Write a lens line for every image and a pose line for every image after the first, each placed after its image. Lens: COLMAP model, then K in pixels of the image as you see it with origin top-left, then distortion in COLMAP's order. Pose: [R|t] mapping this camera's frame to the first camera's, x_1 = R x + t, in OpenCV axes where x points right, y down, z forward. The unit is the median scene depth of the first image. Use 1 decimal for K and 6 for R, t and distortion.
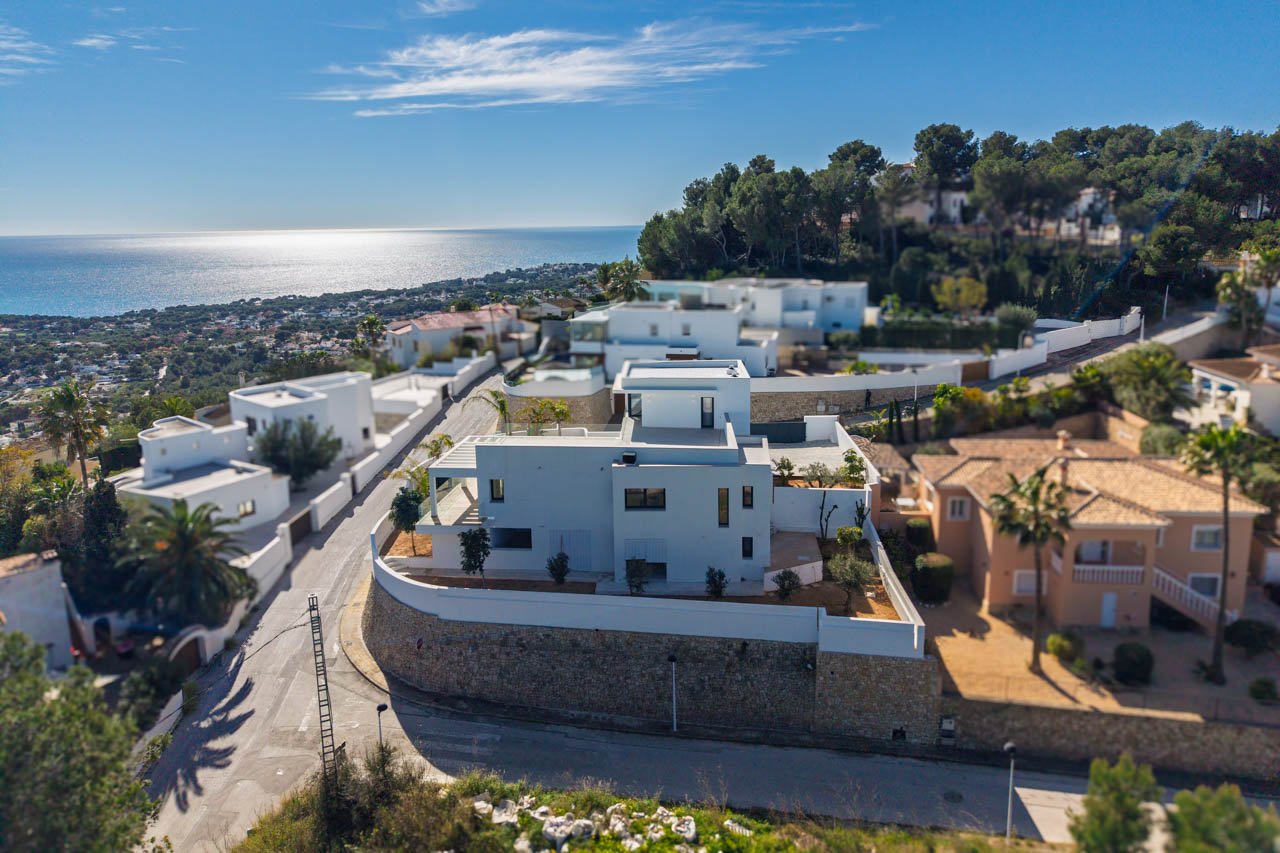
lens RADIAL K [[887.8, 0, 638.9], [0, 887.8, 366.8], [0, 0, 1]] dist [0.009077, -0.004623]
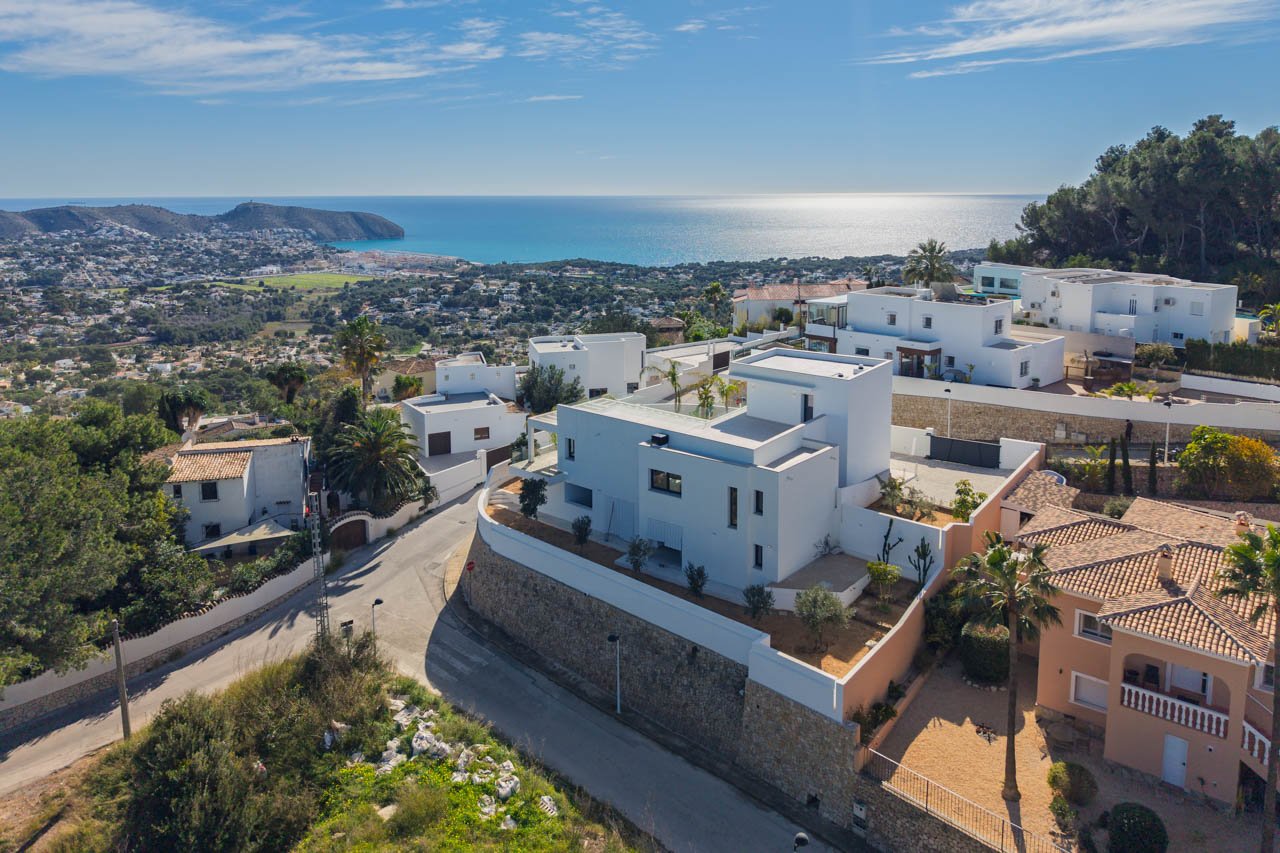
lens RADIAL K [[909.5, 0, 614.9], [0, 909.5, 314.1], [0, 0, 1]] dist [0.041360, -0.045261]
pose [[0.815107, 0.092146, -0.571936, 0.313588], [-0.104522, 0.994459, 0.011258, -0.026790], [0.569804, 0.050603, 0.820221, 0.066382]]
